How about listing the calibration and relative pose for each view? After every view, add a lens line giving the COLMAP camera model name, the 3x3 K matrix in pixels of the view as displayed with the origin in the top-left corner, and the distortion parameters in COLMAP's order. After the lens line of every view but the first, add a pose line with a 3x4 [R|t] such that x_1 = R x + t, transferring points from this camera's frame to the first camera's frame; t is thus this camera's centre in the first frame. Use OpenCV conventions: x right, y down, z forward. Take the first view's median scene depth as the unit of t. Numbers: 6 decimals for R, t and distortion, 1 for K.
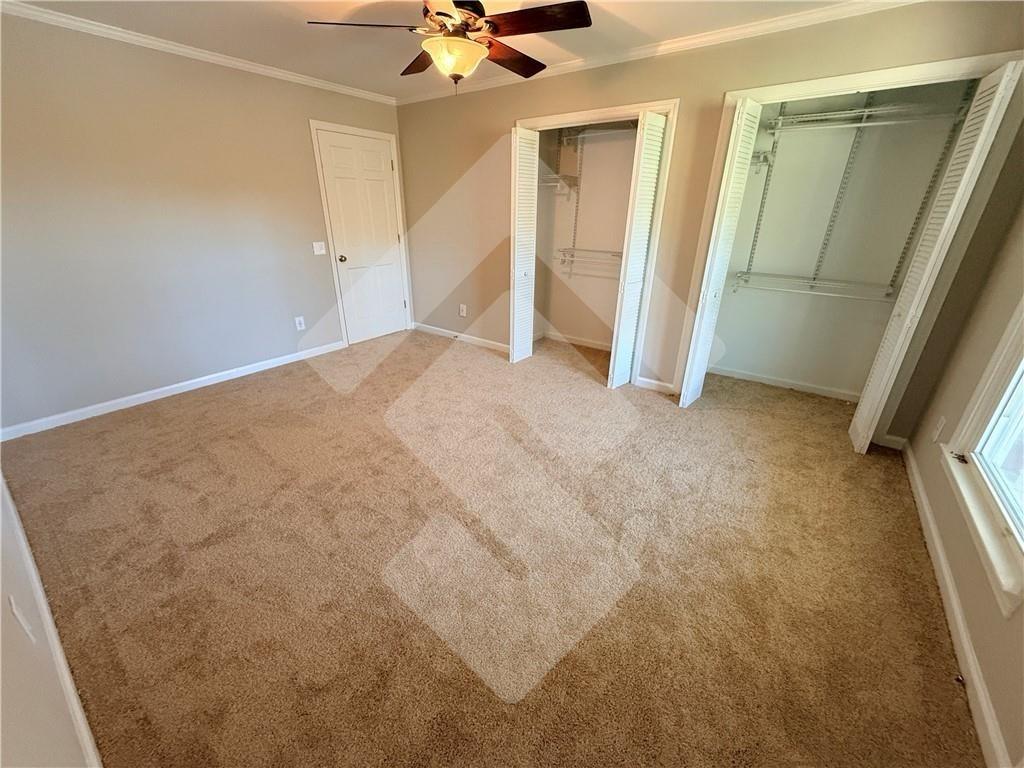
lens RADIAL K [[409.5, 0, 514.1], [0, 409.5, 383.0], [0, 0, 1]] dist [0.001026, 0.000405]
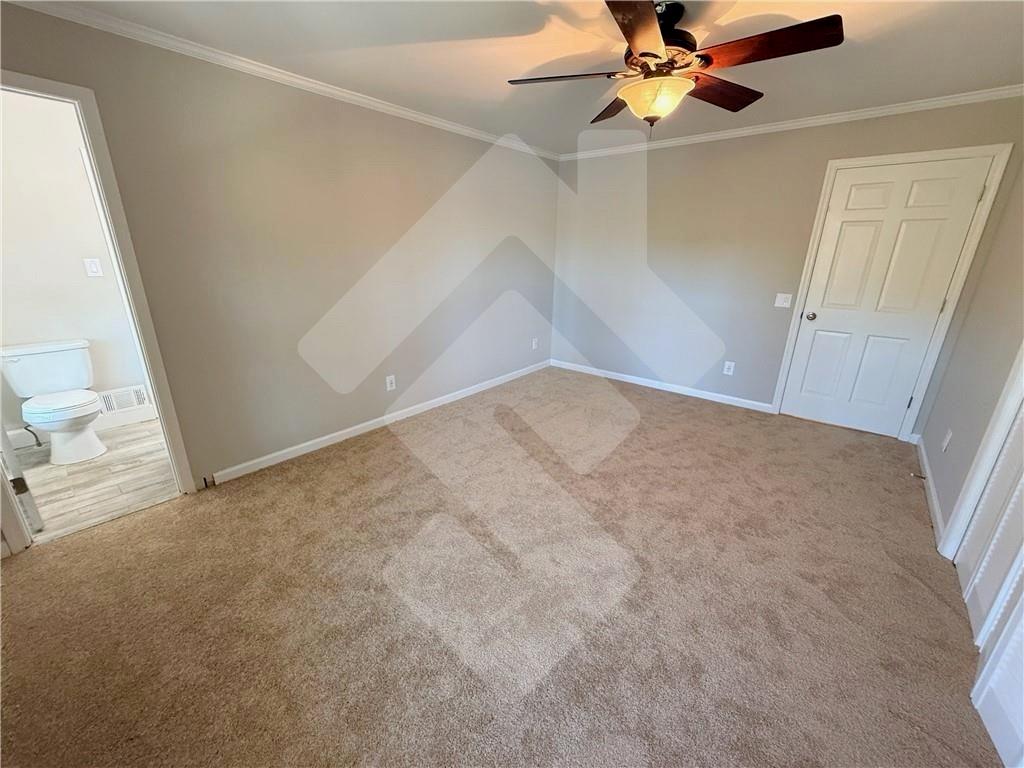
lens RADIAL K [[409.5, 0, 512.4], [0, 409.5, 383.1], [0, 0, 1]] dist [0.001026, 0.000405]
pose [[-0.051182, 0.295971, -0.953825, 0.454971], [-0.409000, 0.865098, 0.290386, -0.184008], [0.911098, 0.404976, 0.076775, 0.447275]]
